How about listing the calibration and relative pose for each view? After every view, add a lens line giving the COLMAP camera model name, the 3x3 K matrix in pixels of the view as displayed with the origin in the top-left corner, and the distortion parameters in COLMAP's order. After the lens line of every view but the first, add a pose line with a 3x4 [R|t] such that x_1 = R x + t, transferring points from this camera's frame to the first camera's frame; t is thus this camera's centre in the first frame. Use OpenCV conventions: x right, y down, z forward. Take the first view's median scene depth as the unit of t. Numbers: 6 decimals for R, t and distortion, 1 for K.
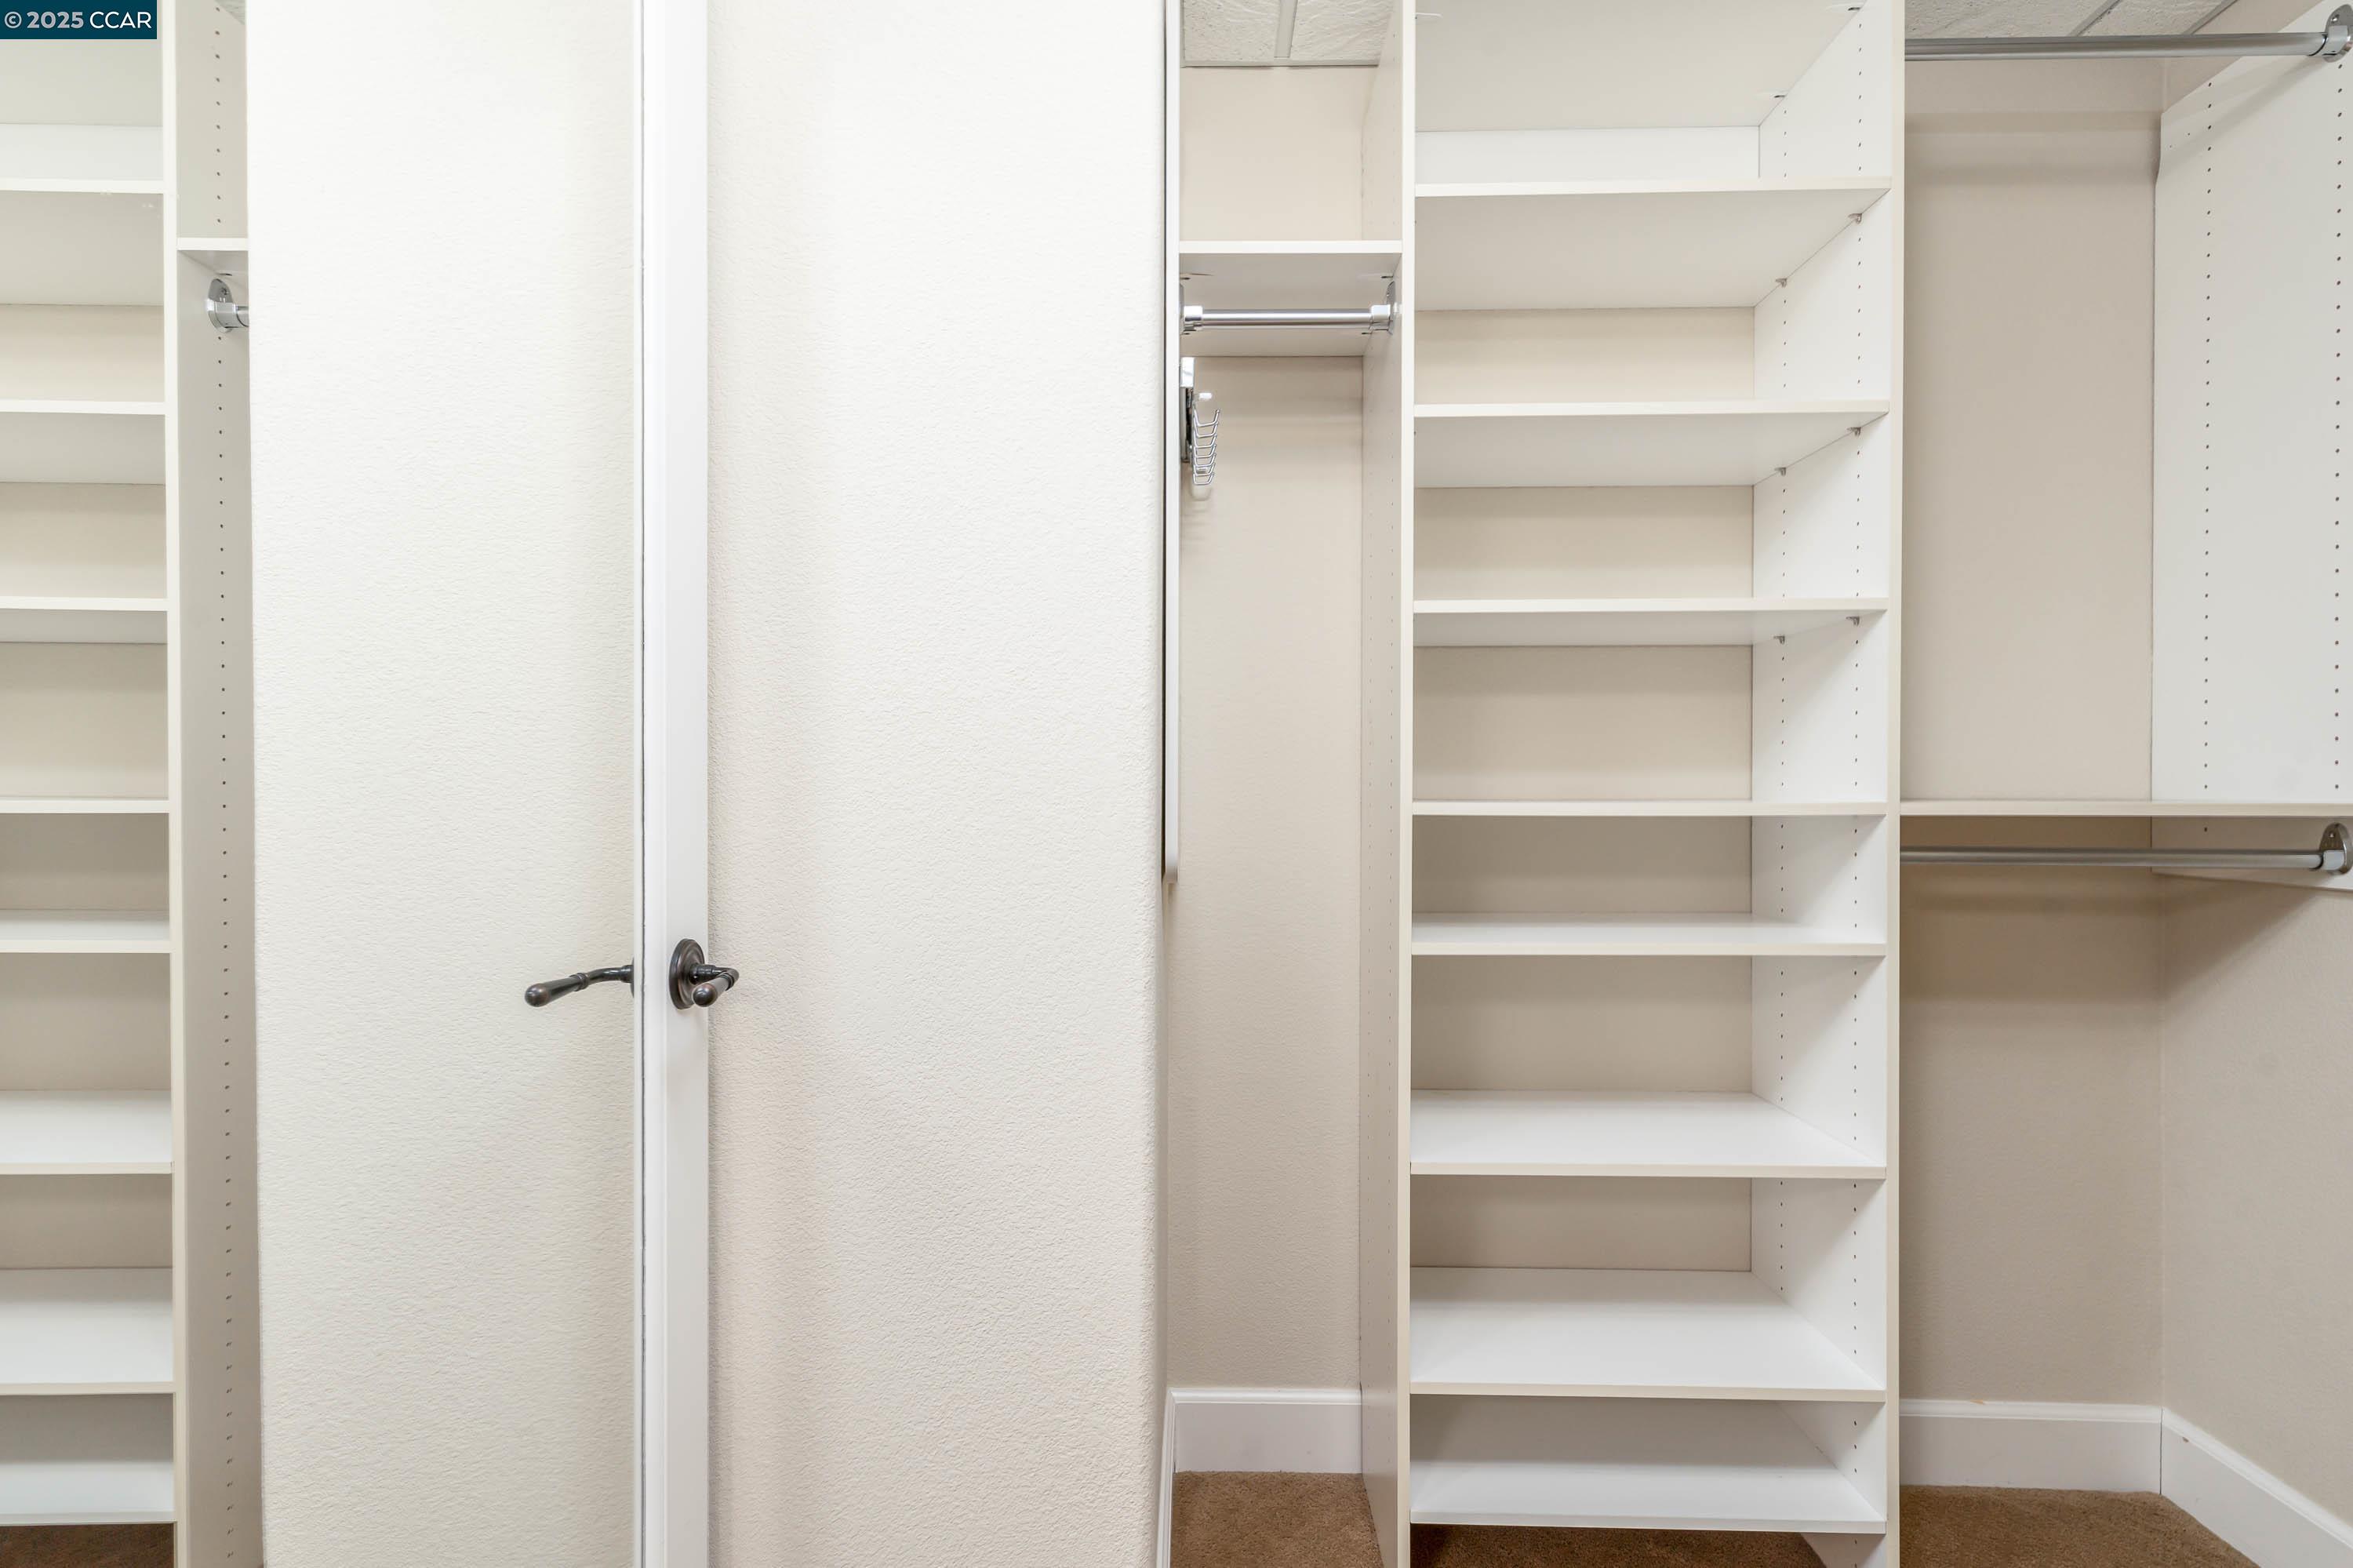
lens RADIAL K [[1133.5, 0, 1177.5], [0, 1133.5, 785.9], [0, 0, 1]] dist [0.003990, 0.001149]
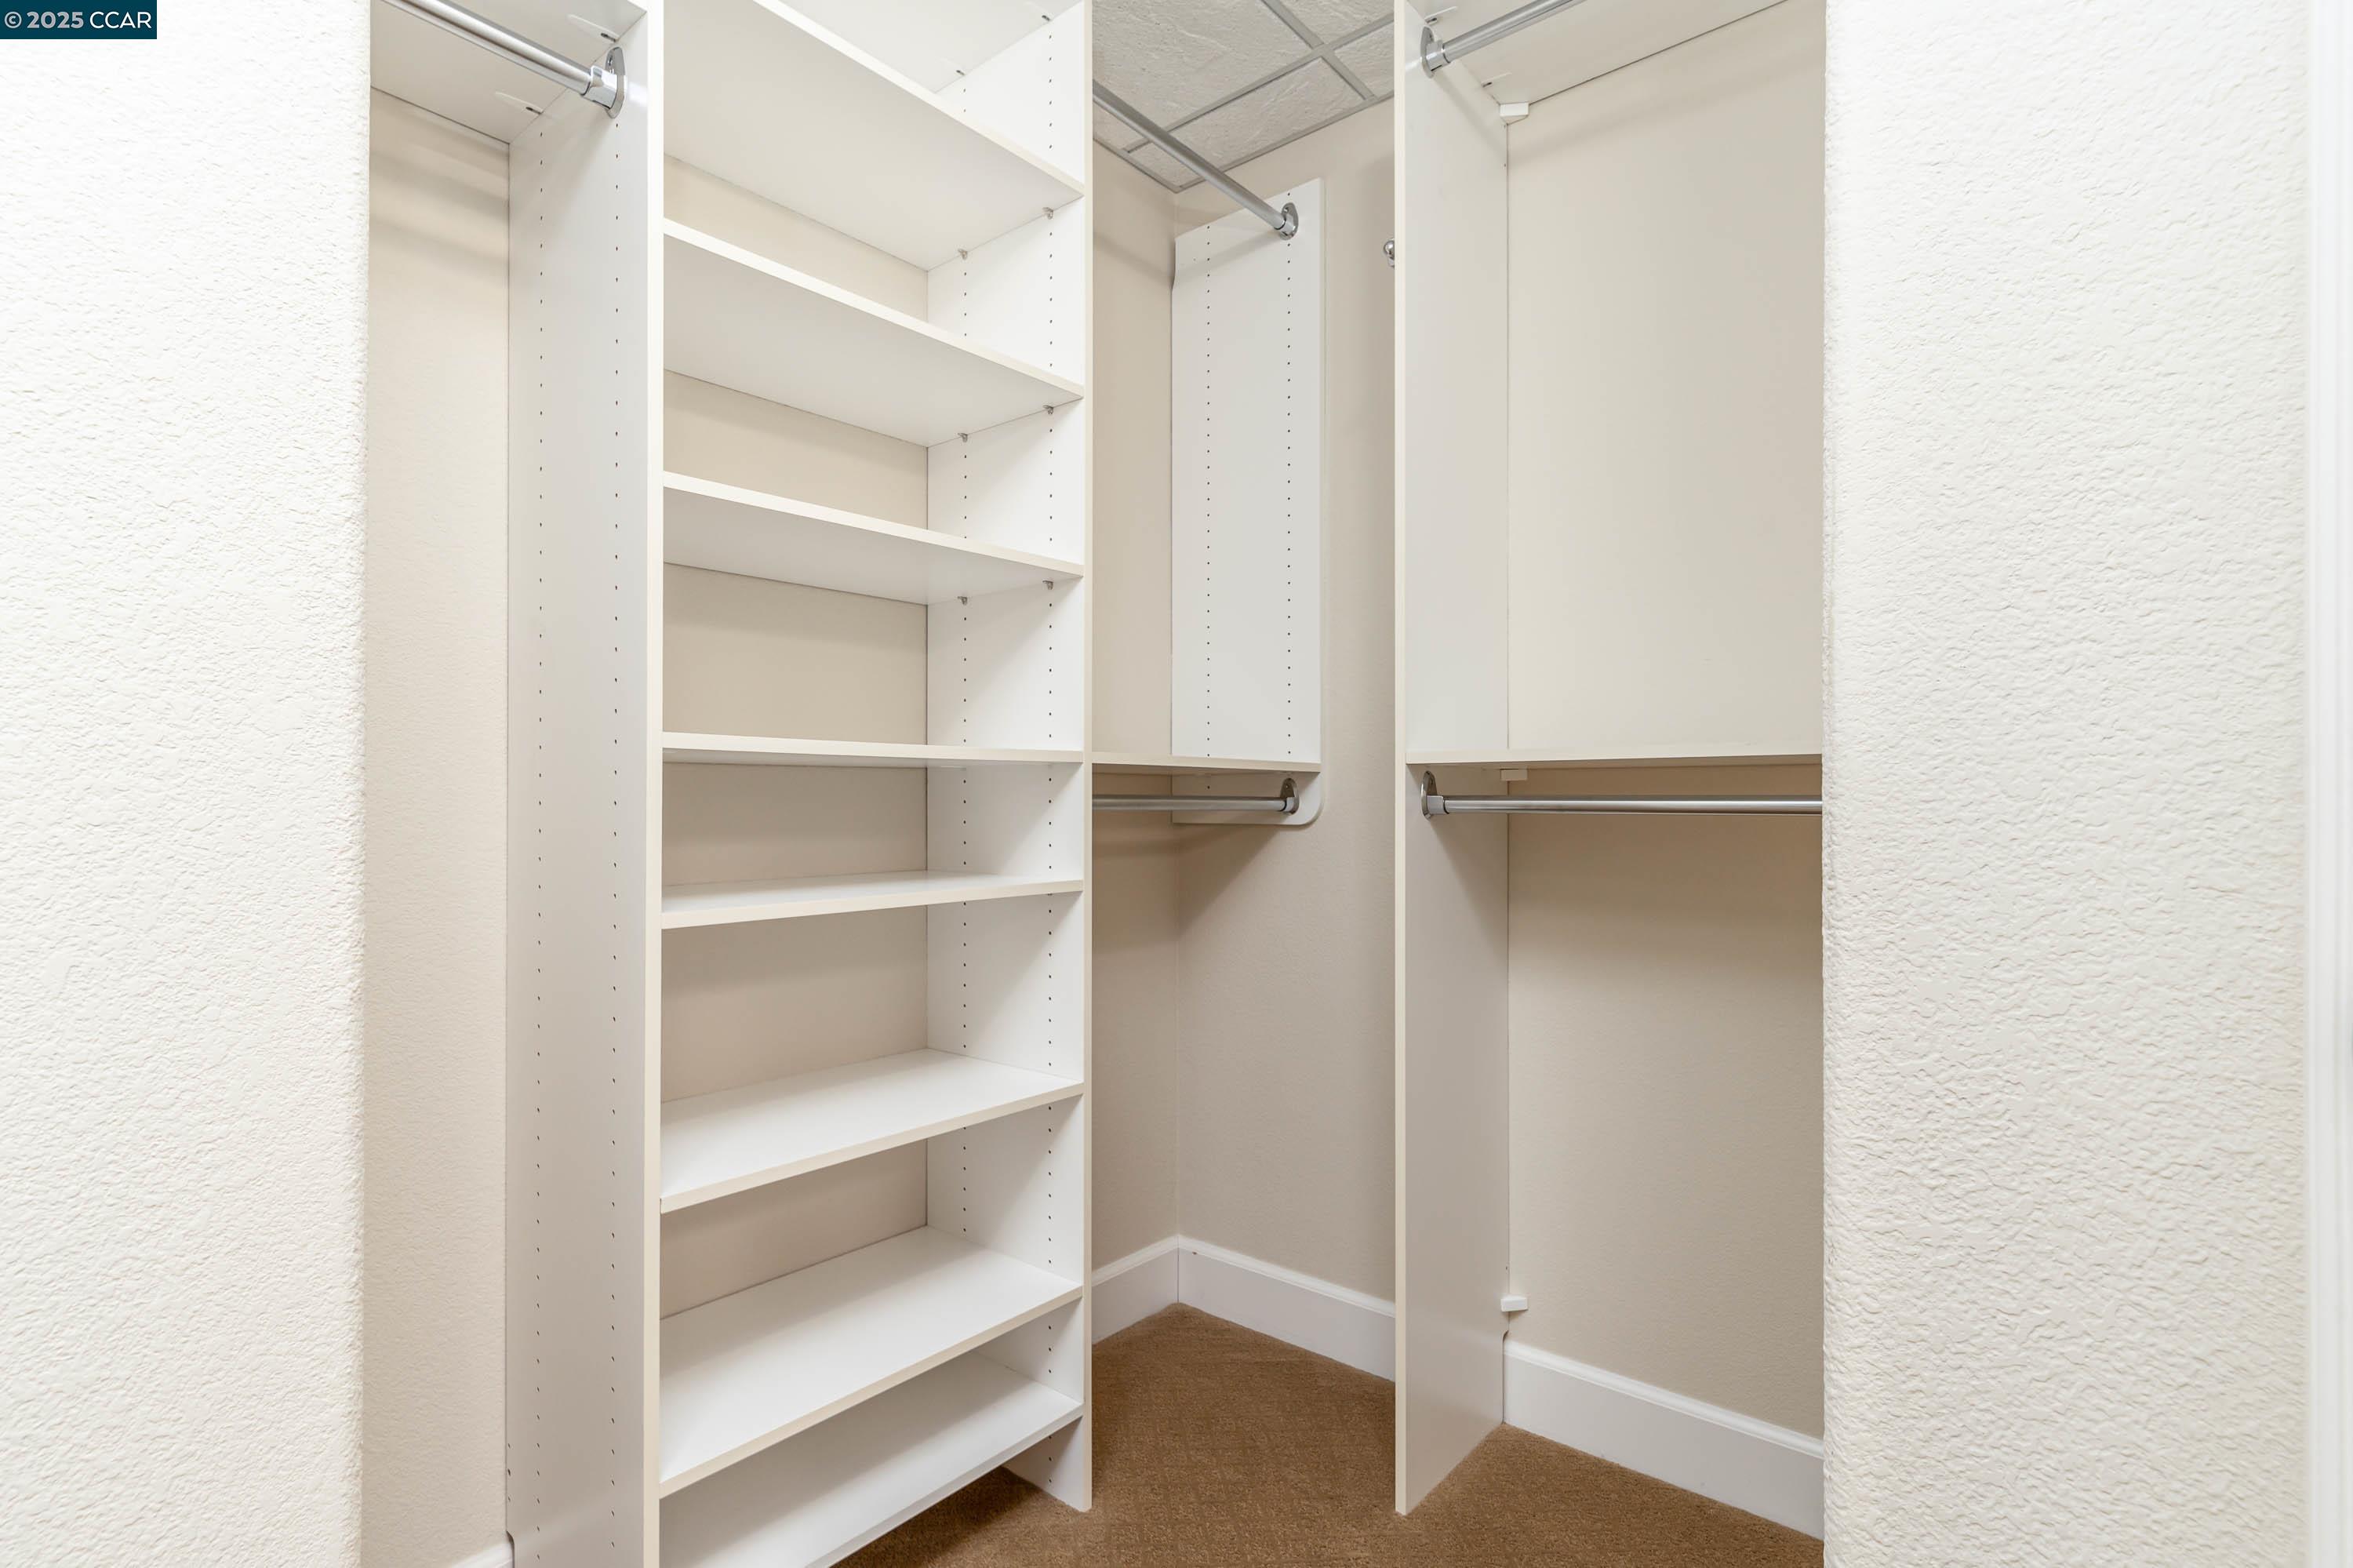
lens RADIAL K [[1133.5, 0, 1179.4], [0, 1133.5, 792.5], [0, 0, 1]] dist [0.003990, 0.001149]
pose [[0.627105, 0.002144, 0.778932, -0.163738], [-0.000185, 0.999997, -0.002603, 0.054578], [-0.778935, 0.001489, 0.627103, 0.225427]]
